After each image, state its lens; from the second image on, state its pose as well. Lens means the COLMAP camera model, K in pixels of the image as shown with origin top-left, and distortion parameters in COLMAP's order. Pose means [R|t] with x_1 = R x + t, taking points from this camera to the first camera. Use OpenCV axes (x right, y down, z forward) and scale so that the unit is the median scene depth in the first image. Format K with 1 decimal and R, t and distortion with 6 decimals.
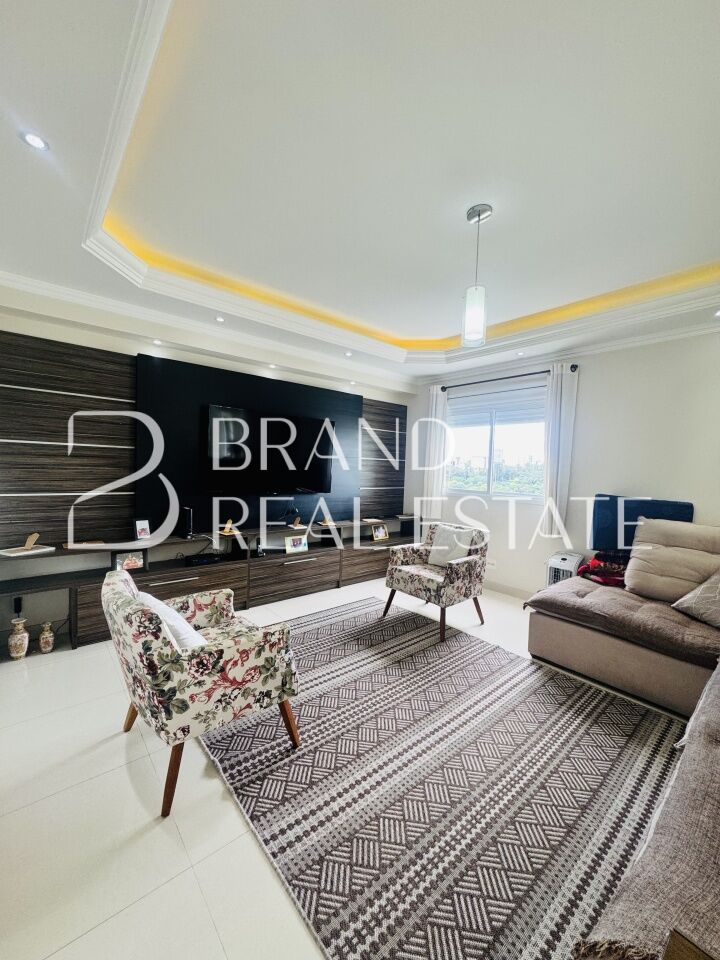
lens RADIAL K [[382.5, 0, 360.0], [0, 382.5, 481.5], [0, 0, 1]] dist [-0.003691, 0.000635]
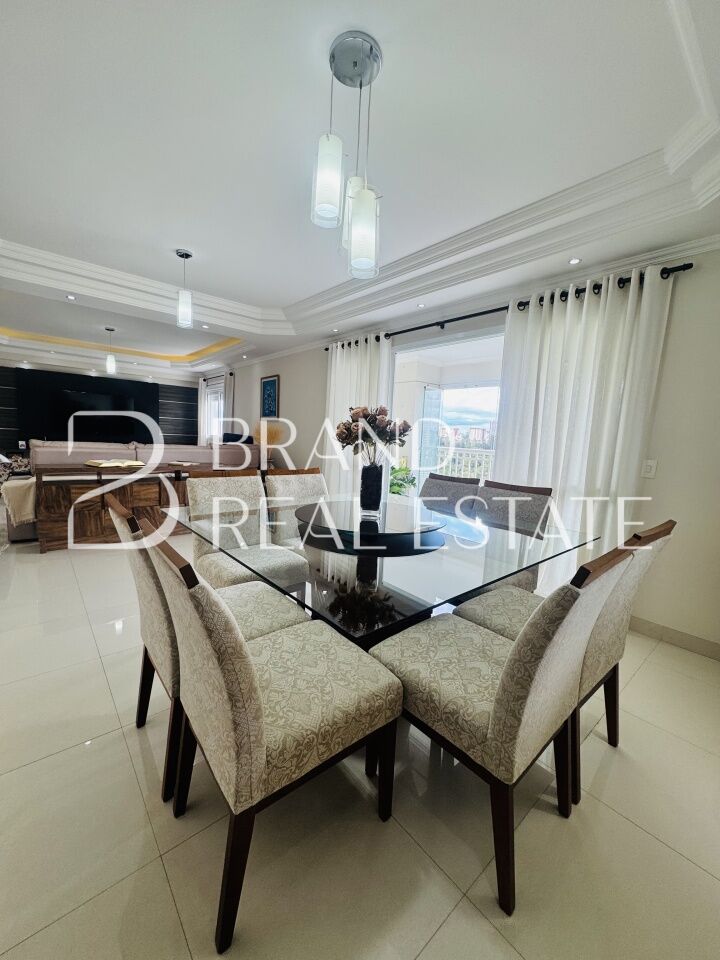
lens RADIAL K [[382.5, 0, 360.0], [0, 382.5, 481.5], [0, 0, 1]] dist [-0.003691, 0.000635]
pose [[0.999881, 0.014897, 0.004021, 2.241923], [-0.015165, 0.996853, 0.077808, 0.207490], [-0.002850, -0.077860, 0.996960, -2.023100]]
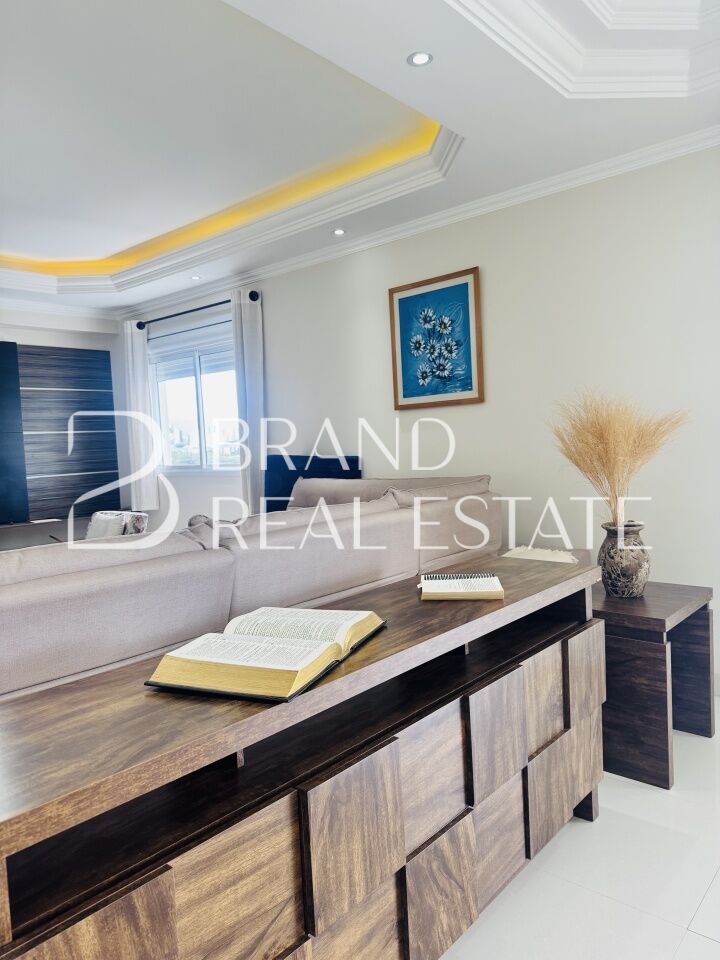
lens RADIAL K [[674.5, 0, 358.2], [0, 674.5, 484.5], [0, 0, 1]] dist [0.089107, -0.120631]
pose [[0.986426, -0.087269, 0.139099, 0.961430], [0.084398, 0.996082, 0.026421, 0.115429], [-0.140860, -0.014323, 0.989926, -0.706085]]
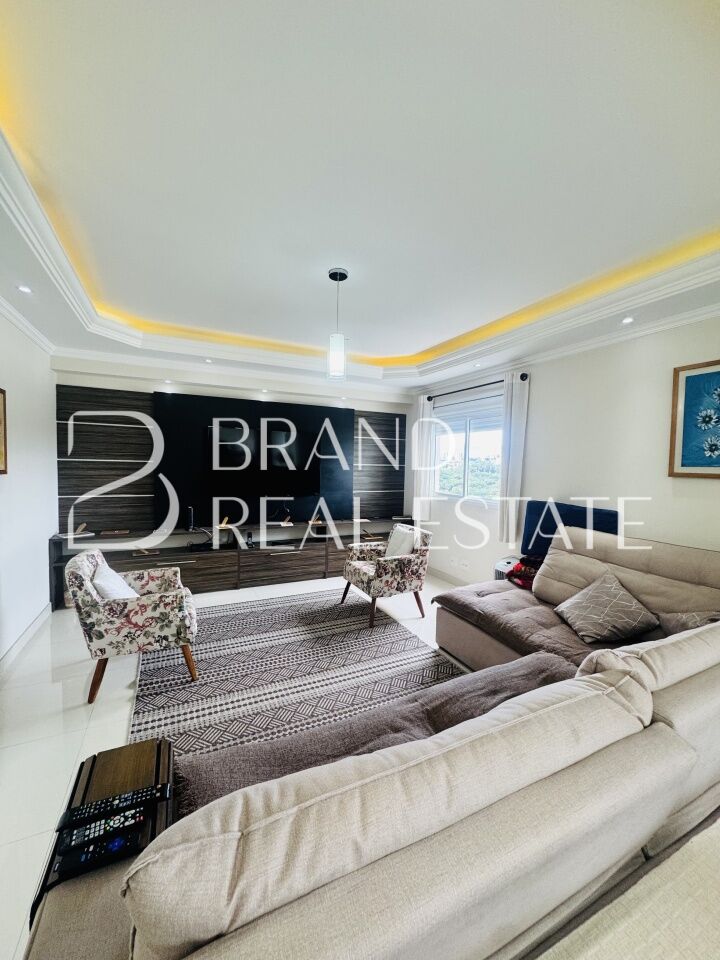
lens RADIAL K [[382.5, 0, 360.0], [0, 382.5, 481.5], [0, 0, 1]] dist [-0.003691, 0.000635]
pose [[0.968107, 0.000487, -0.250537, 0.691696], [0.000268, 0.999996, 0.002980, -0.035166], [0.250538, -0.002952, 0.968102, -0.180400]]
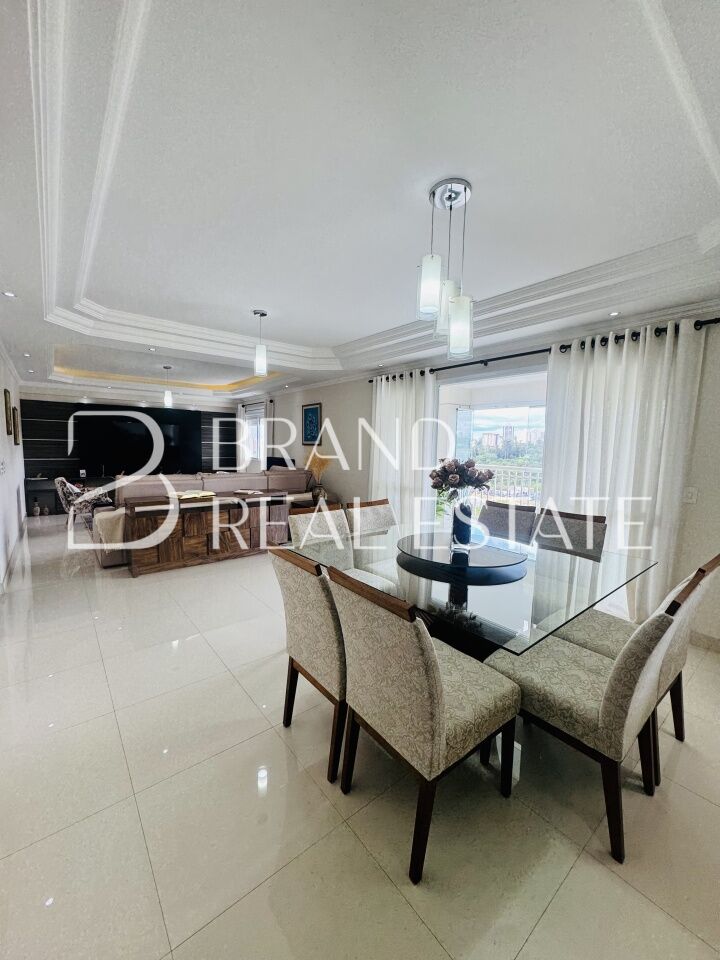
lens RADIAL K [[382.5, 0, 360.0], [0, 382.5, 481.5], [0, 0, 1]] dist [-0.003691, 0.000635]
pose [[0.999455, -0.012180, -0.030675, 2.020902], [0.013824, 0.998447, 0.053961, 0.105806], [0.029970, -0.054355, 0.998072, -2.209740]]
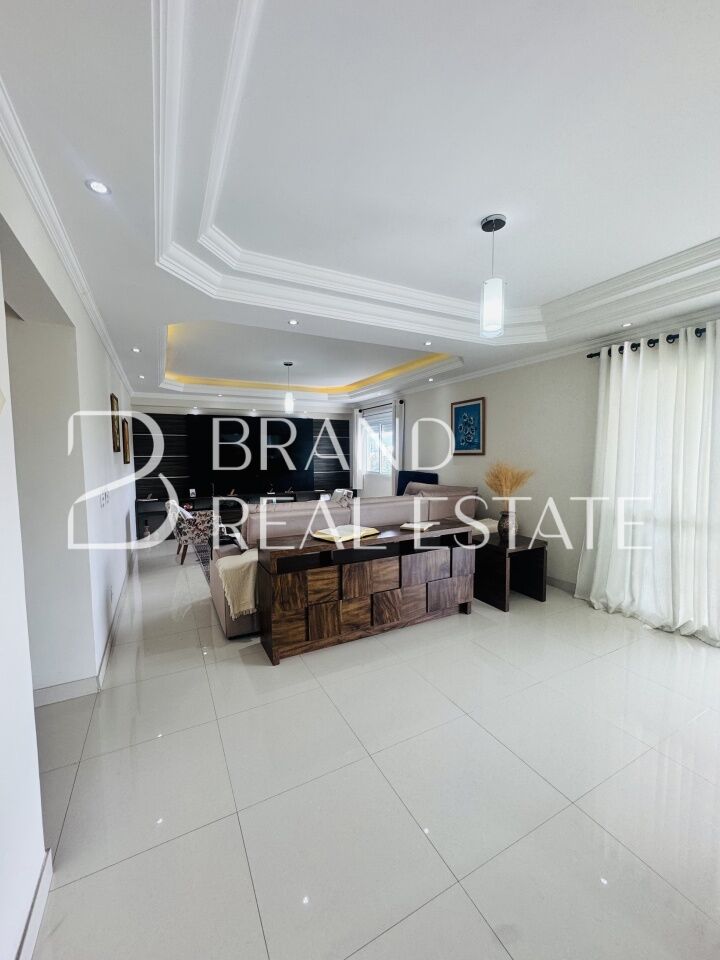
lens RADIAL K [[382.5, 0, 360.0], [0, 382.5, 481.5], [0, 0, 1]] dist [-0.003691, 0.000635]
pose [[0.973630, -0.024575, -0.226805, 1.361834], [0.031110, 0.999196, 0.025285, 0.050436], [0.226001, -0.031674, 0.973612, -1.454448]]
